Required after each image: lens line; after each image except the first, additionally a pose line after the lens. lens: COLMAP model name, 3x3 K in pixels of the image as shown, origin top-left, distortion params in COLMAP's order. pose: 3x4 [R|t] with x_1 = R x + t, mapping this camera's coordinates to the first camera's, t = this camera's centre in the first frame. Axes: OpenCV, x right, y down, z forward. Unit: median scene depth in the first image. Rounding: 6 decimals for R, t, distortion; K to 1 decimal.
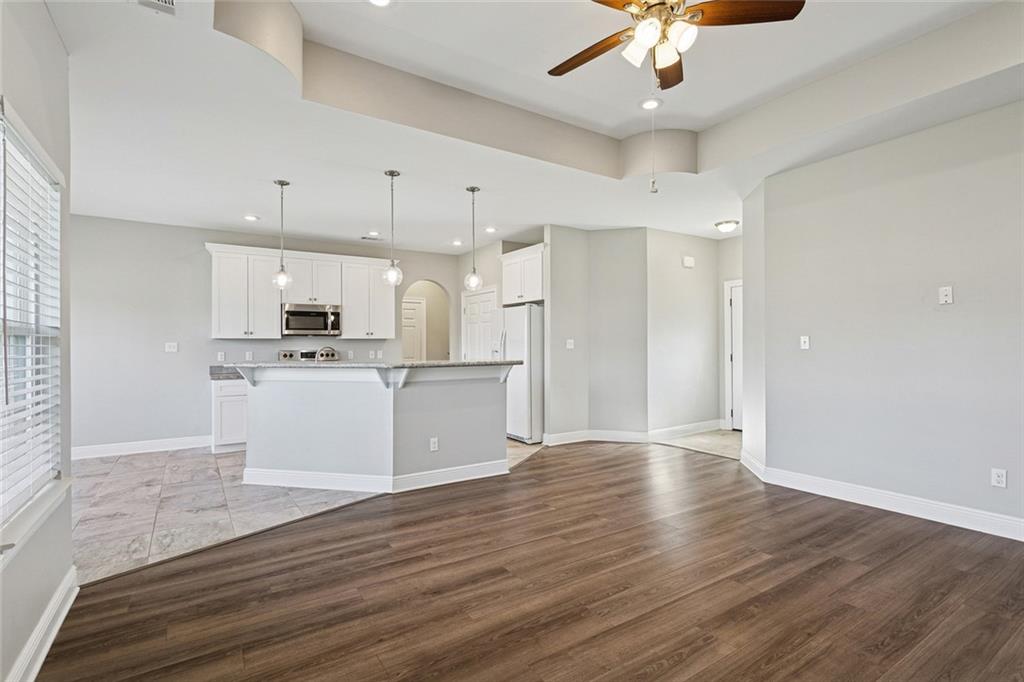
lens RADIAL K [[484.9, 0, 509.5], [0, 484.9, 347.5], [0, 0, 1]] dist [0.002983, 0.000540]
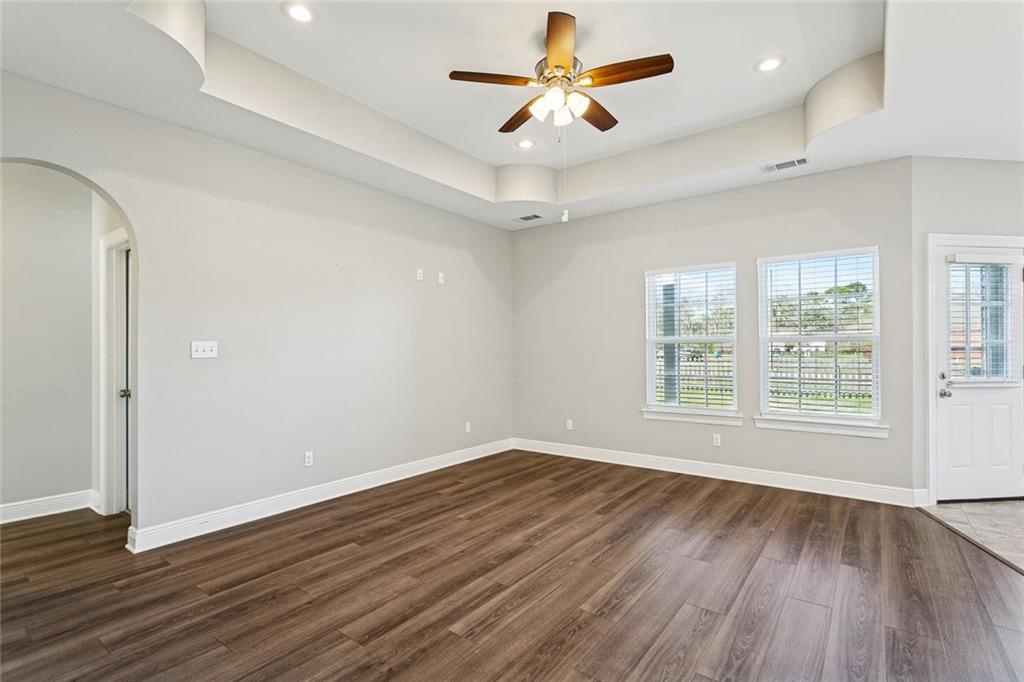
lens RADIAL K [[484.9, 0, 509.5], [0, 484.9, 347.5], [0, 0, 1]] dist [0.002983, 0.000540]
pose [[-0.939811, 0.010993, -0.341519, 0.631311], [0.010956, 0.999938, 0.002037, -0.012424], [0.341520, -0.001827, -0.939873, 1.562513]]
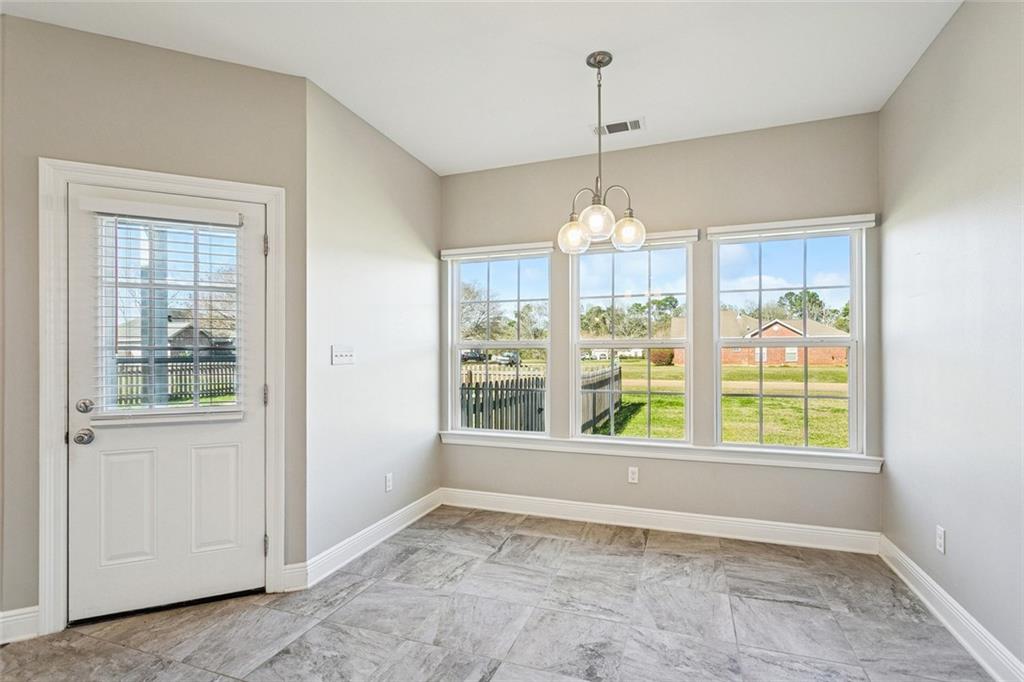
lens RADIAL K [[490.7, 0, 507.4], [0, 490.7, 354.9], [0, 0, 1]] dist [0.001893, 0.000456]
pose [[-0.803778, 0.011328, -0.594821, -0.860140], [0.007783, 0.999933, 0.008527, -0.003520], [0.594878, 0.002225, -0.803813, 1.730116]]
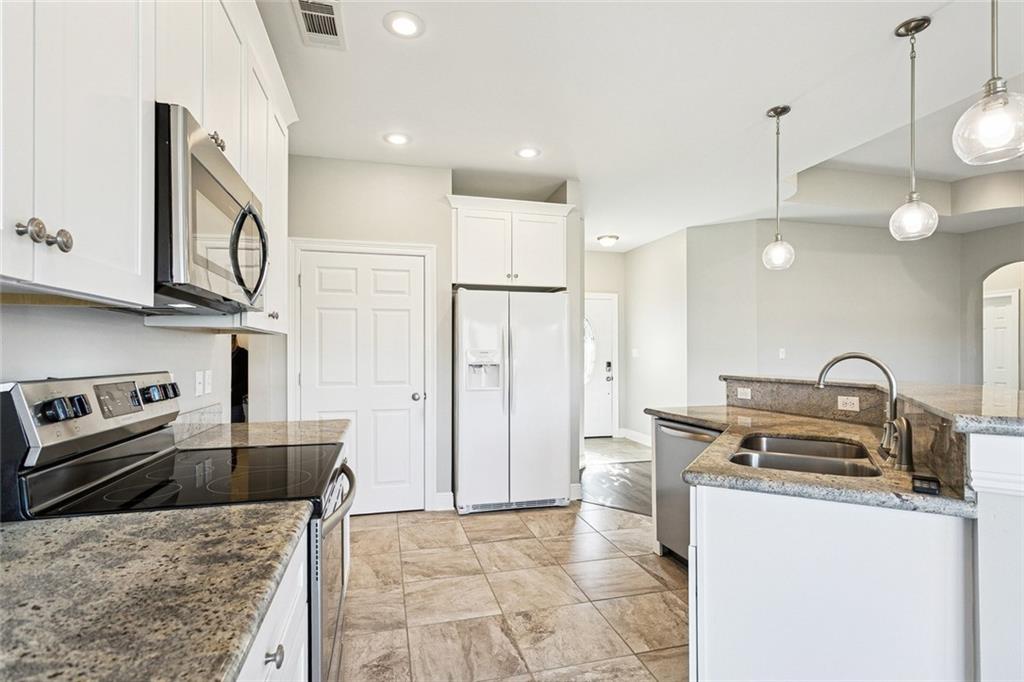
lens RADIAL K [[484.9, 0, 509.5], [0, 484.9, 347.5], [0, 0, 1]] dist [0.002983, 0.000540]
pose [[0.329306, 0.017949, 0.944053, -1.157484], [0.003748, 0.999787, -0.020316, -0.002455], [-0.944216, 0.010228, 0.329169, 1.637149]]
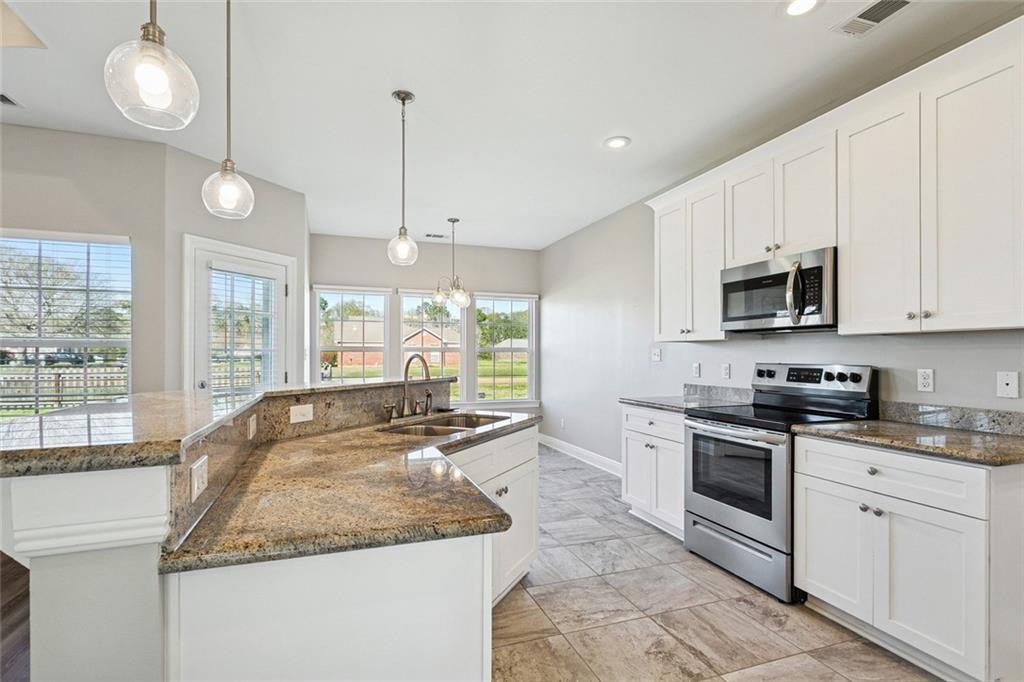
lens RADIAL K [[490.7, 0, 507.4], [0, 490.7, 354.9], [0, 0, 1]] dist [0.001893, 0.000456]
pose [[-0.239701, 0.005827, -0.970829, 0.171386], [-0.002736, 0.999974, 0.006678, -0.009205], [0.970843, 0.004257, -0.239679, 1.782618]]
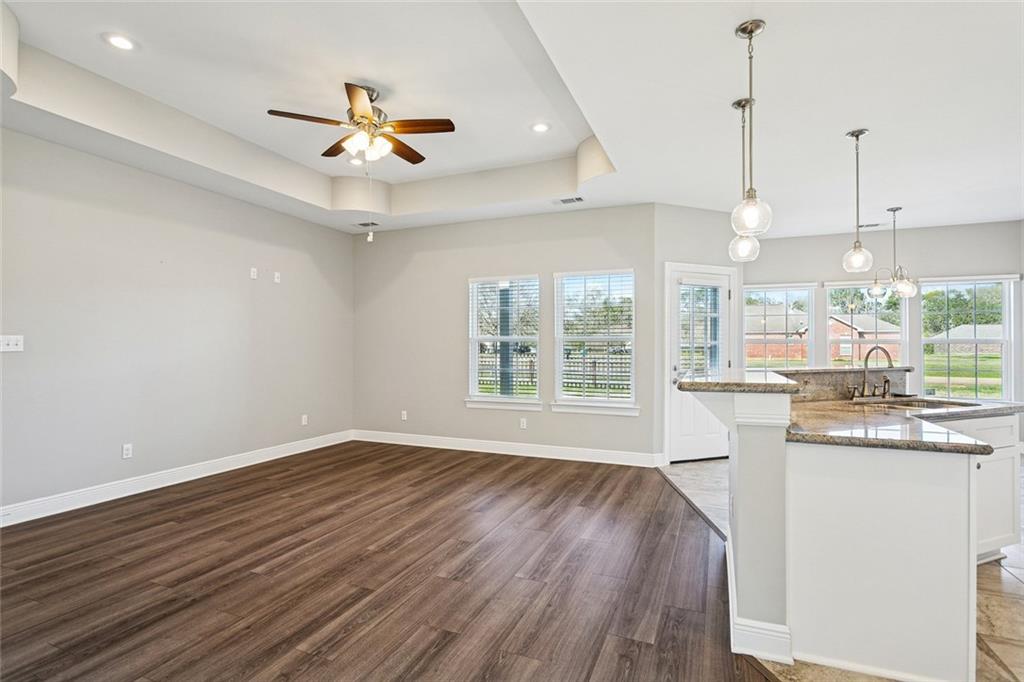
lens RADIAL K [[501.2, 0, 507.6], [0, 501.2, 341.4], [0, 0, 1]] dist [-0.003098, 0.001743]
pose [[-0.829412, -0.000514, -0.558637, 0.599819], [0.001371, 0.999995, -0.002956, -0.013032], [0.558636, -0.003218, -0.829407, 1.865008]]
